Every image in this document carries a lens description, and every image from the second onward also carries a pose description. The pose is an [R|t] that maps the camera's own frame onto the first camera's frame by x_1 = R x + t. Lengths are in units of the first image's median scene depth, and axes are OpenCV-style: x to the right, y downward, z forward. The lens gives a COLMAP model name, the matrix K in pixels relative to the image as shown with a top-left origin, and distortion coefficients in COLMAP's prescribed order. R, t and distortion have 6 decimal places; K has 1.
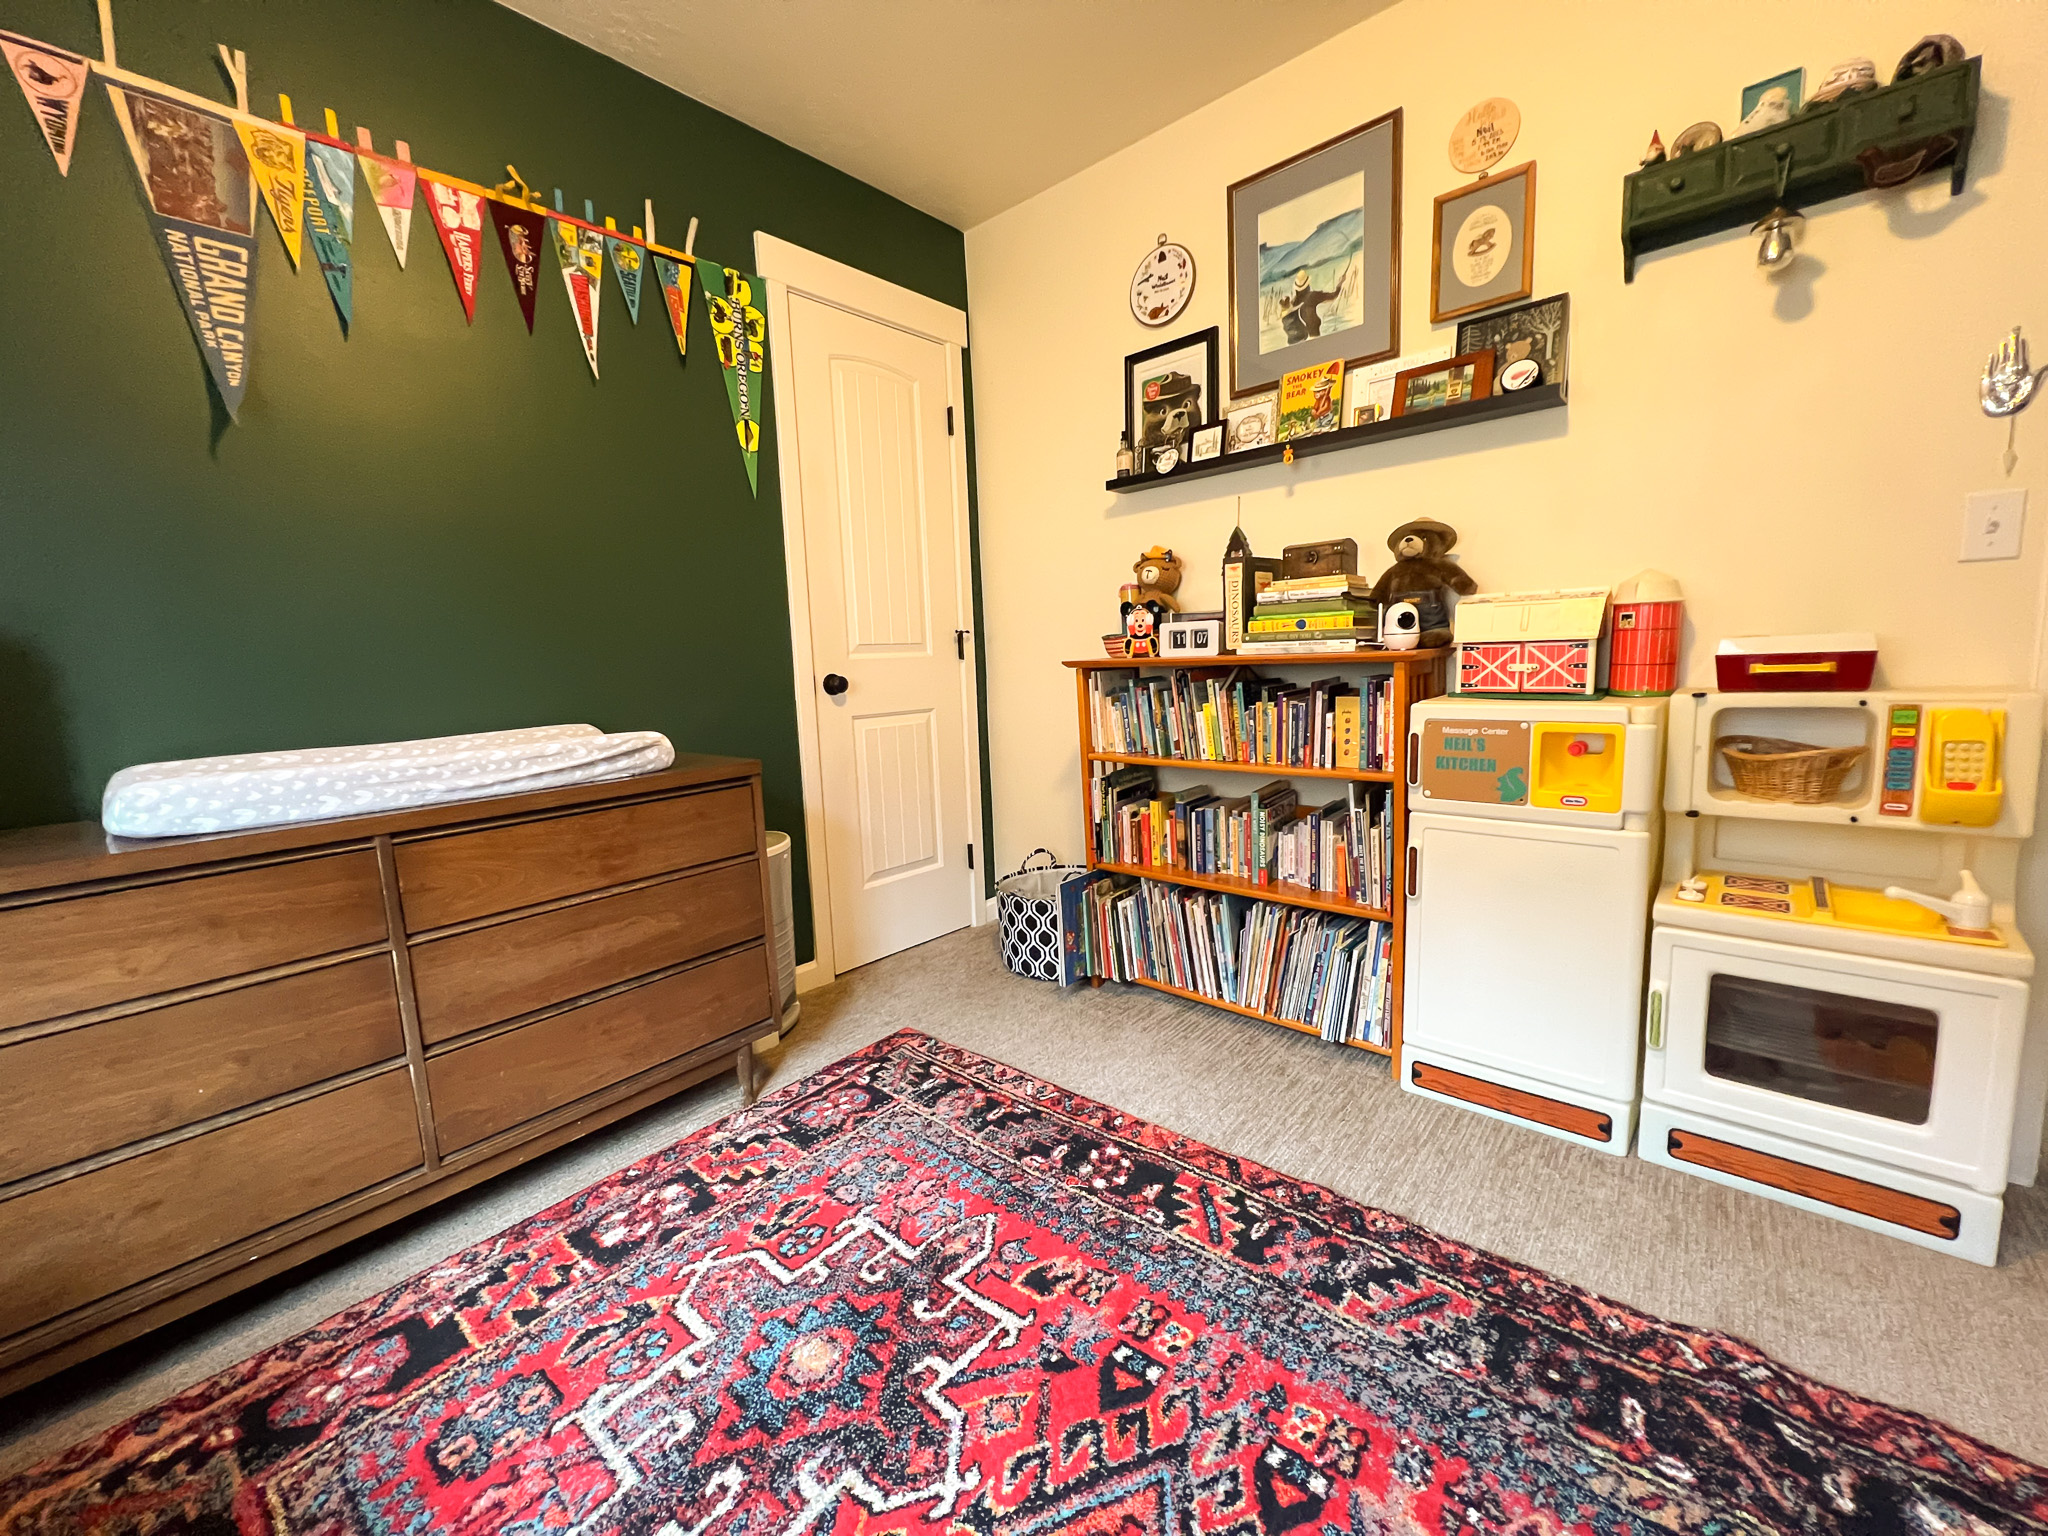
lens RADIAL K [[813.6, 0, 1031.4], [0, 813.6, 760.3], [0, 0, 1]] dist [-0.000402, -0.000051]
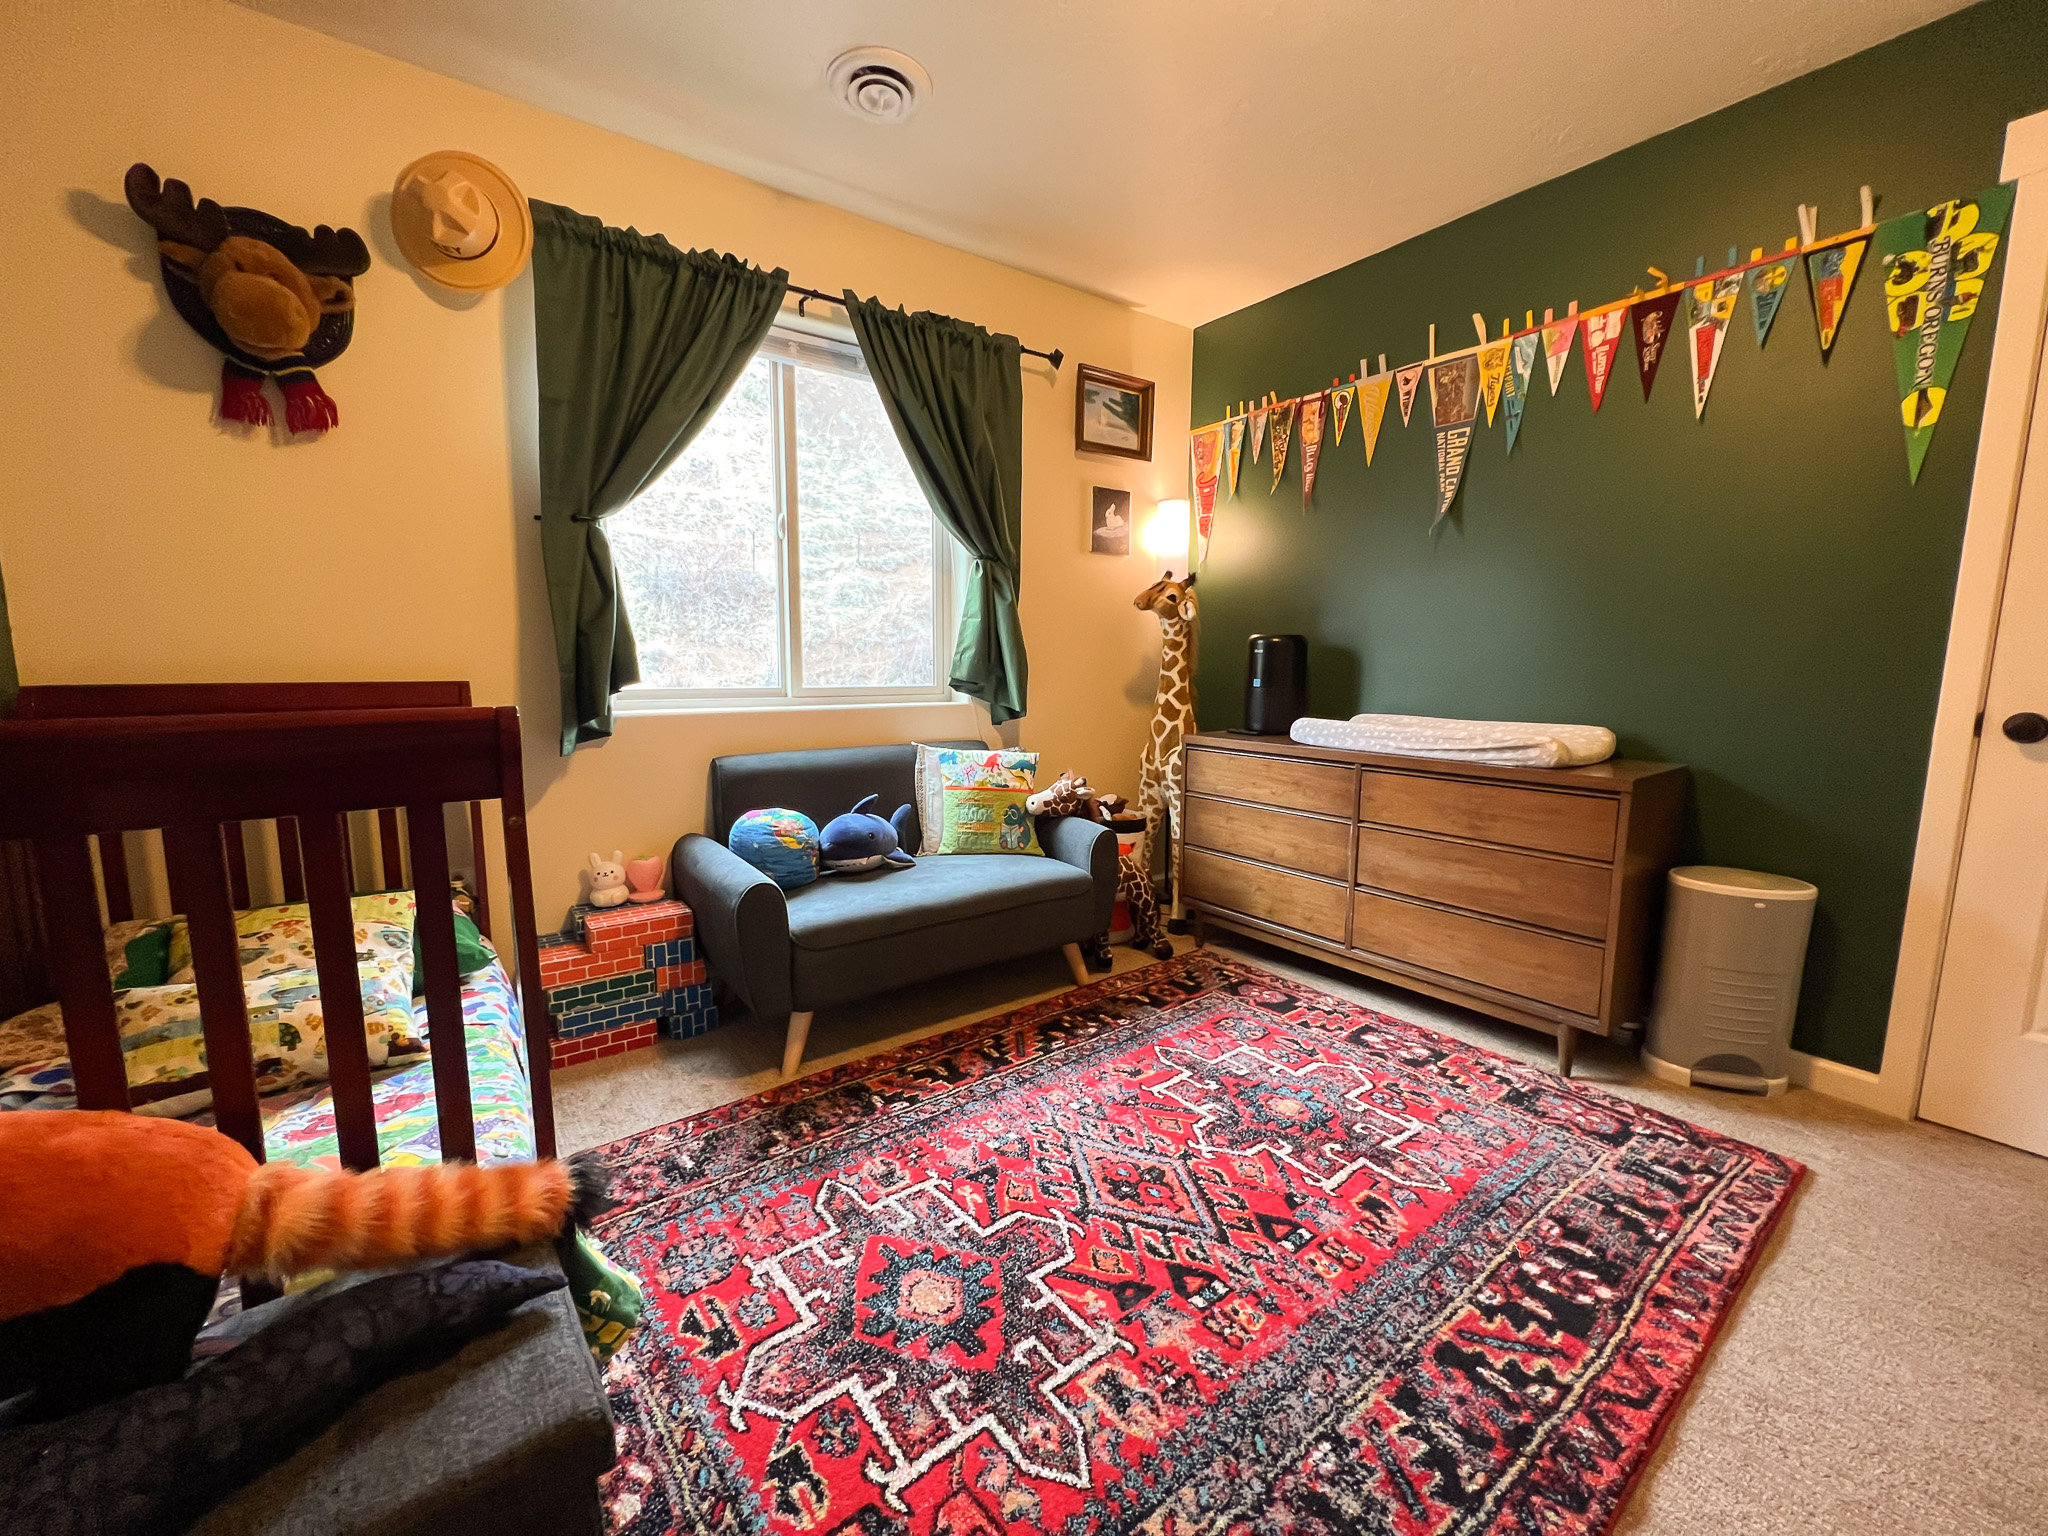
lens RADIAL K [[813.6, 0, 1028.3], [0, 813.6, 768.3], [0, 0, 1]] dist [-0.000402, -0.000051]
pose [[-0.201811, 0.171423, -0.964306, 0.999531], [-0.128798, 0.971369, 0.199634, -0.148654], [0.970919, 0.164489, -0.173953, 0.506317]]
